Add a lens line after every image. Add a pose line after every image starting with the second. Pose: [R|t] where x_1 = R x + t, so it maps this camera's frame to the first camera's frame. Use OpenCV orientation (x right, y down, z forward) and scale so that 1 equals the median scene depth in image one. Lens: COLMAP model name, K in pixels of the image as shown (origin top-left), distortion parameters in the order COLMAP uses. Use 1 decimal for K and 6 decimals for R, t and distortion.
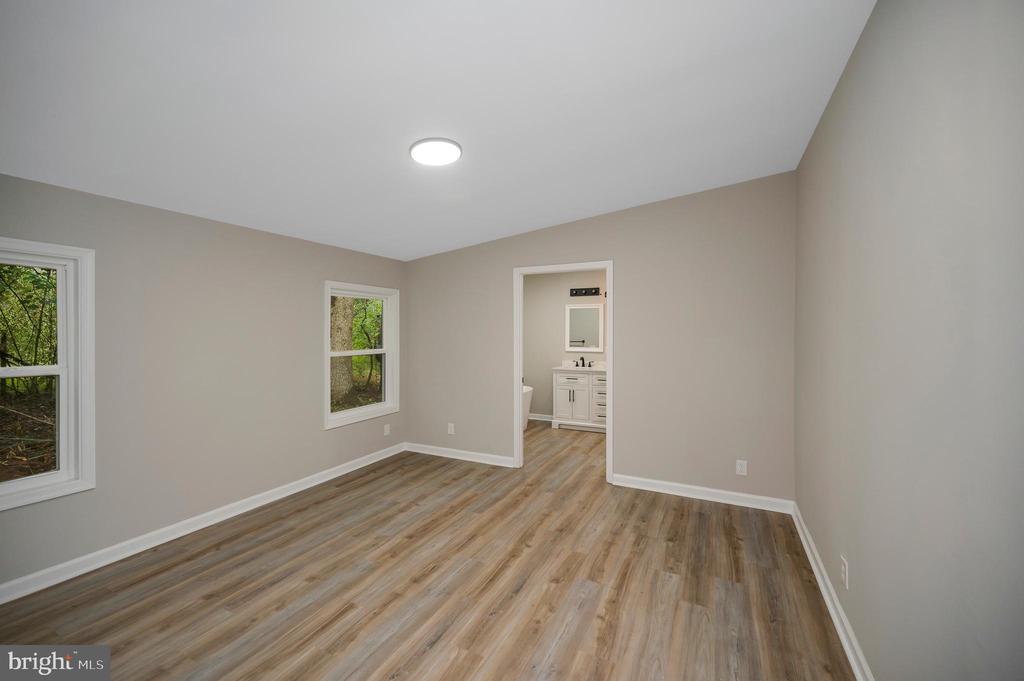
lens RADIAL K [[412.5, 0, 517.6], [0, 412.5, 334.4], [0, 0, 1]] dist [0.001668, 0.000120]
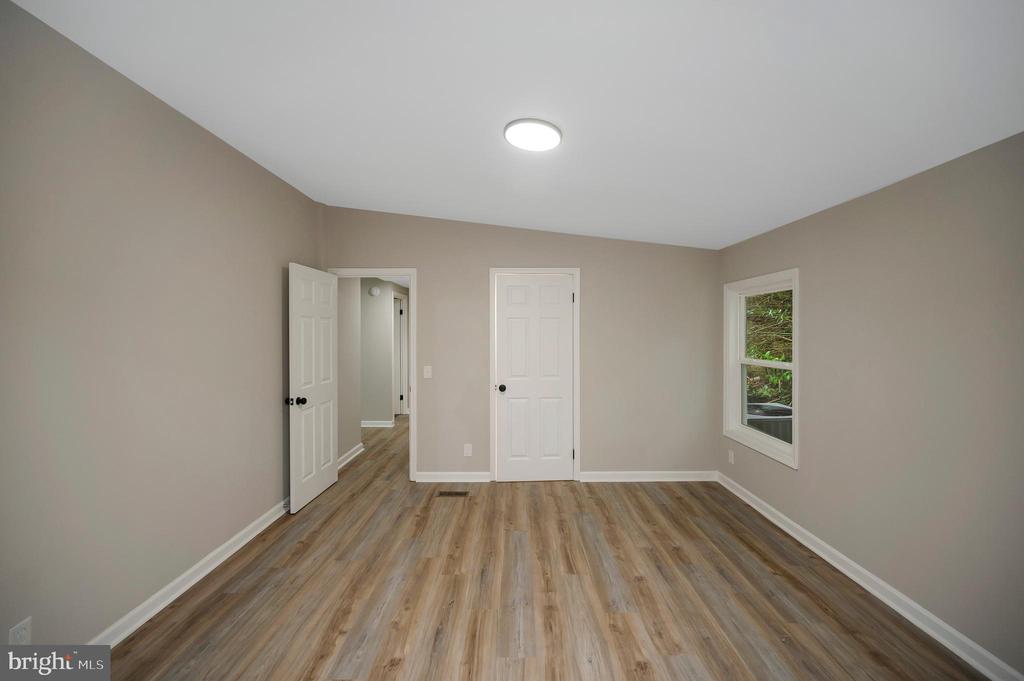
lens RADIAL K [[412.5, 0, 517.6], [0, 412.5, 334.4], [0, 0, 1]] dist [0.001668, 0.000120]
pose [[-0.898059, 0.001917, -0.439871, 0.235776], [-0.000978, 0.999979, 0.006354, -0.024075], [0.439874, 0.006136, -0.898038, 1.878496]]
